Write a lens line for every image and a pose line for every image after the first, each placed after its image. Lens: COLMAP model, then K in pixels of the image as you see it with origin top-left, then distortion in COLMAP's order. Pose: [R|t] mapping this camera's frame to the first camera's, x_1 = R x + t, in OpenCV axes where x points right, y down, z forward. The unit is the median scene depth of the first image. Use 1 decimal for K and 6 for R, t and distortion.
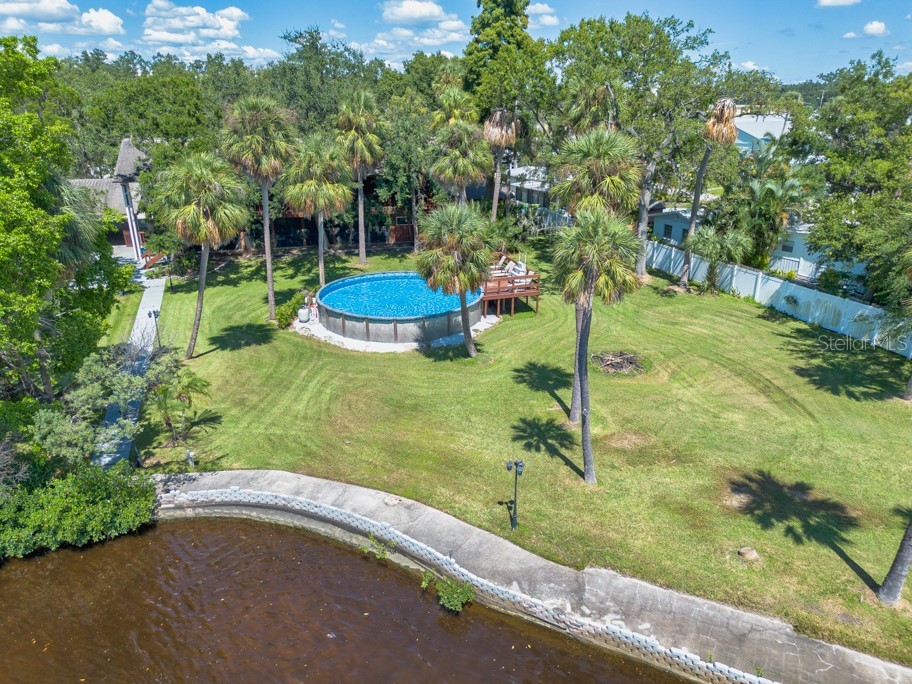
lens RADIAL K [[648.3, 0, 456.0], [0, 648.3, 342.0], [0, 0, 1]] dist [0.062716, -0.065078]
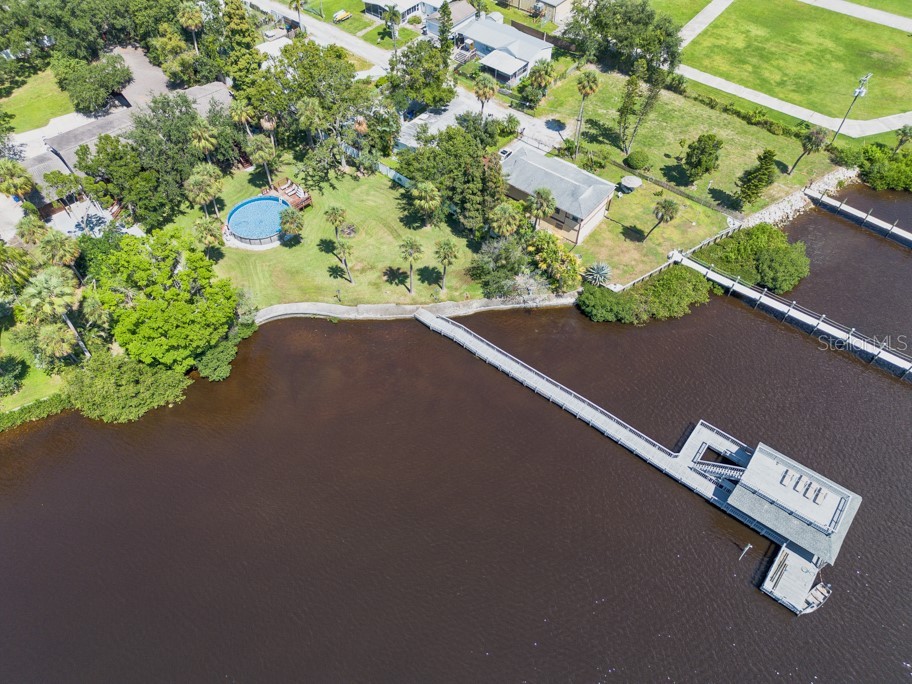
lens RADIAL K [[648.3, 0, 456.0], [0, 648.3, 342.0], [0, 0, 1]] dist [0.062716, -0.065078]
pose [[0.891339, -0.352555, 0.284990, -0.337236], [0.158387, 0.831217, 0.532909, -1.020370], [-0.424768, -0.429864, 0.796737, -1.772932]]
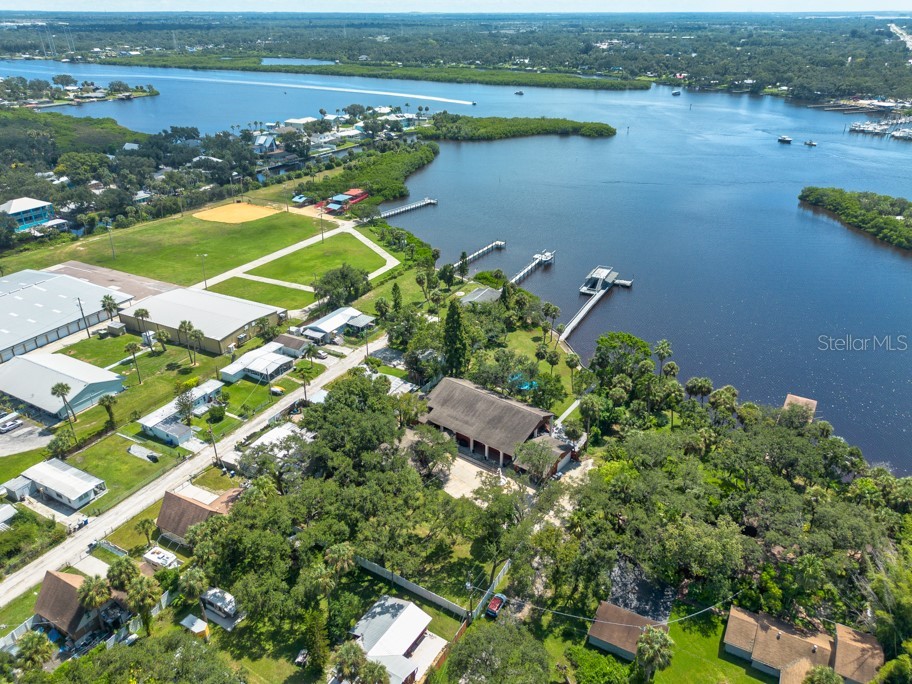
lens RADIAL K [[656.6, 0, 456.0], [0, 656.6, 342.0], [0, 0, 1]] dist [0.069073, -0.079349]
pose [[-0.608736, -0.351295, 0.711360, -3.151818], [0.283172, 0.741365, 0.608433, -3.421640], [-0.741117, 0.571812, -0.351819, 3.061126]]
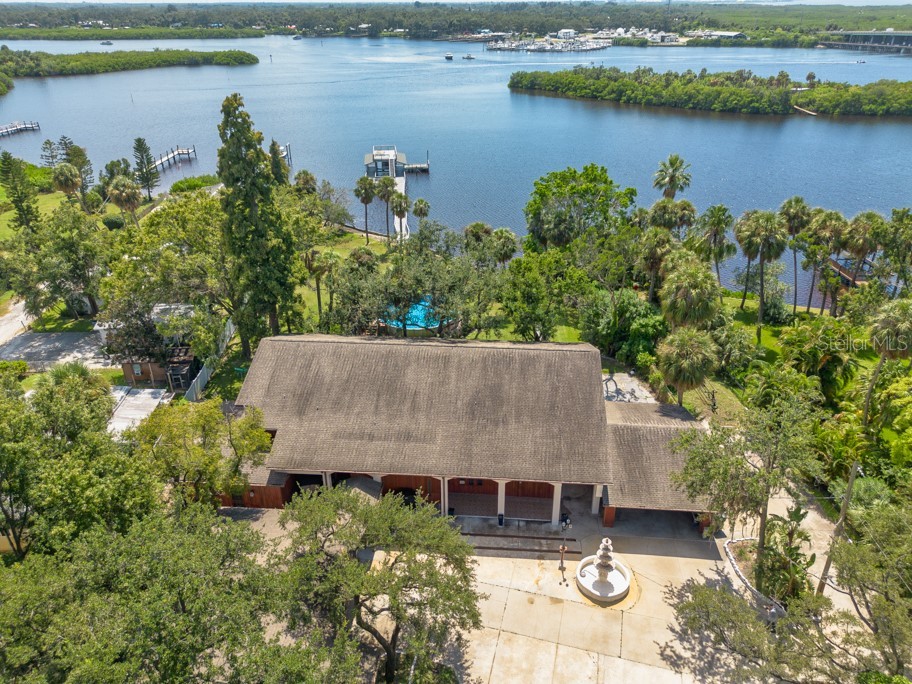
lens RADIAL K [[648.3, 0, 456.0], [0, 648.3, 342.0], [0, 0, 1]] dist [0.062716, -0.065078]
pose [[-0.940690, -0.148454, 0.305065, -0.896787], [0.129084, 0.674946, 0.726488, -1.583739], [-0.313752, 0.722779, -0.615752, 2.488218]]
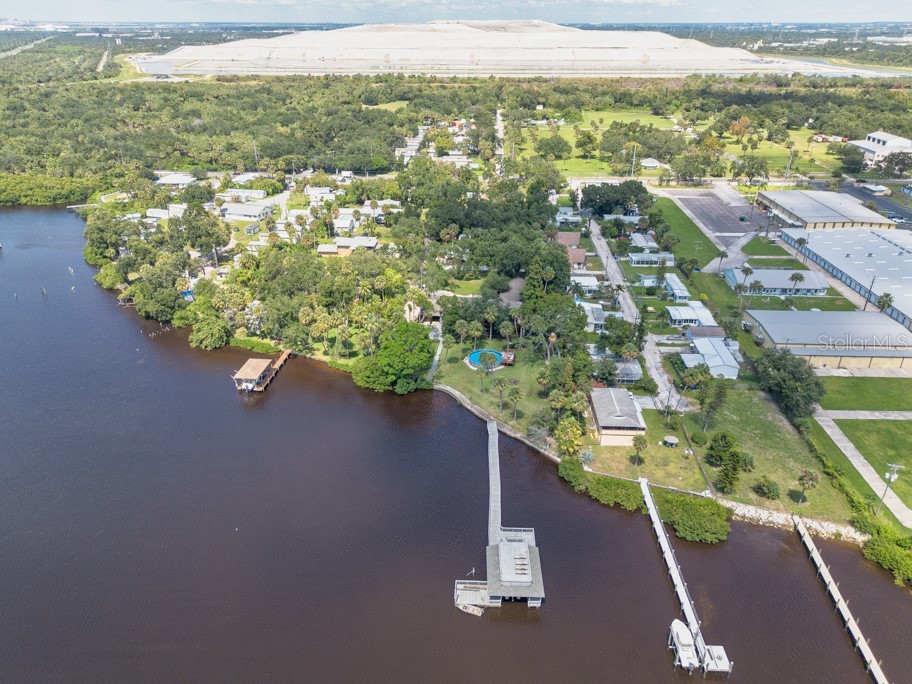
lens RADIAL K [[648.3, 0, 456.0], [0, 648.3, 342.0], [0, 0, 1]] dist [0.062716, -0.065078]
pose [[0.891579, 0.201531, -0.405552, 1.809941], [-0.162739, 0.978283, 0.128367, -0.844111], [0.422615, -0.048450, 0.905013, -3.774673]]
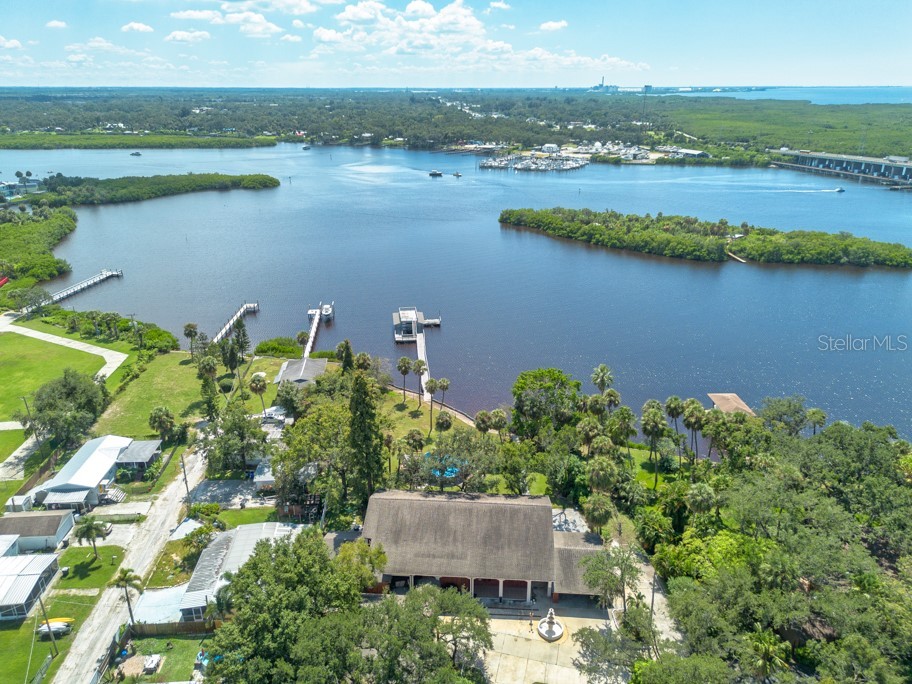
lens RADIAL K [[652.2, 0, 456.0], [0, 652.2, 342.0], [0, 0, 1]] dist [0.061641, -0.071878]
pose [[-0.944895, -0.115174, 0.306445, -1.144963], [0.119554, 0.750018, 0.650522, -2.841229], [-0.304763, 0.651312, -0.694919, 3.101066]]
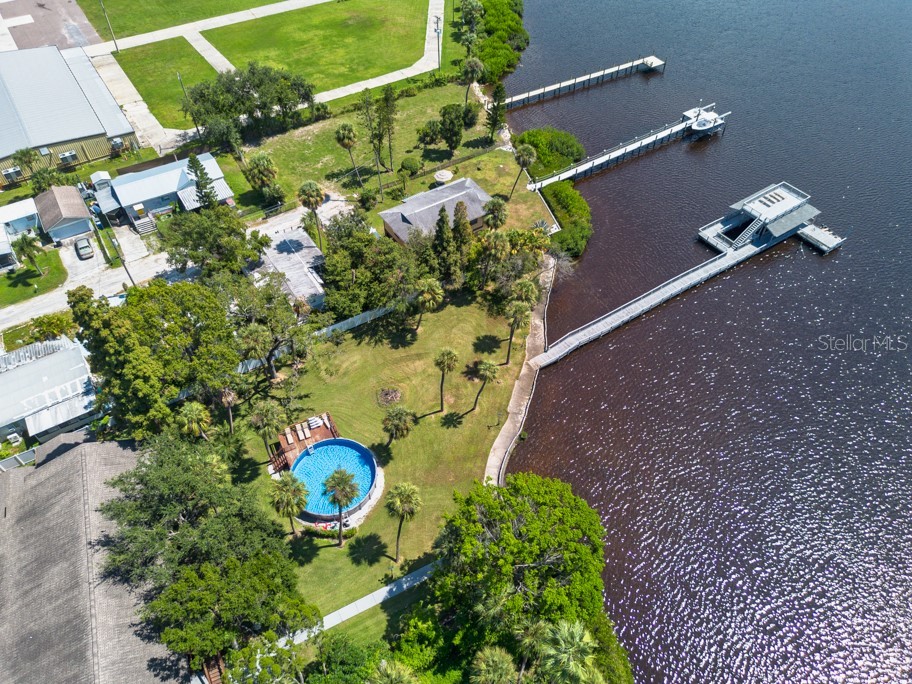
lens RADIAL K [[648.3, 0, 456.0], [0, 648.3, 342.0], [0, 0, 1]] dist [0.062716, -0.065078]
pose [[-0.147460, -0.738300, 0.658156, -1.231354], [0.353351, 0.582192, 0.732254, -1.755694], [-0.923796, 0.340538, 0.175029, 0.214000]]
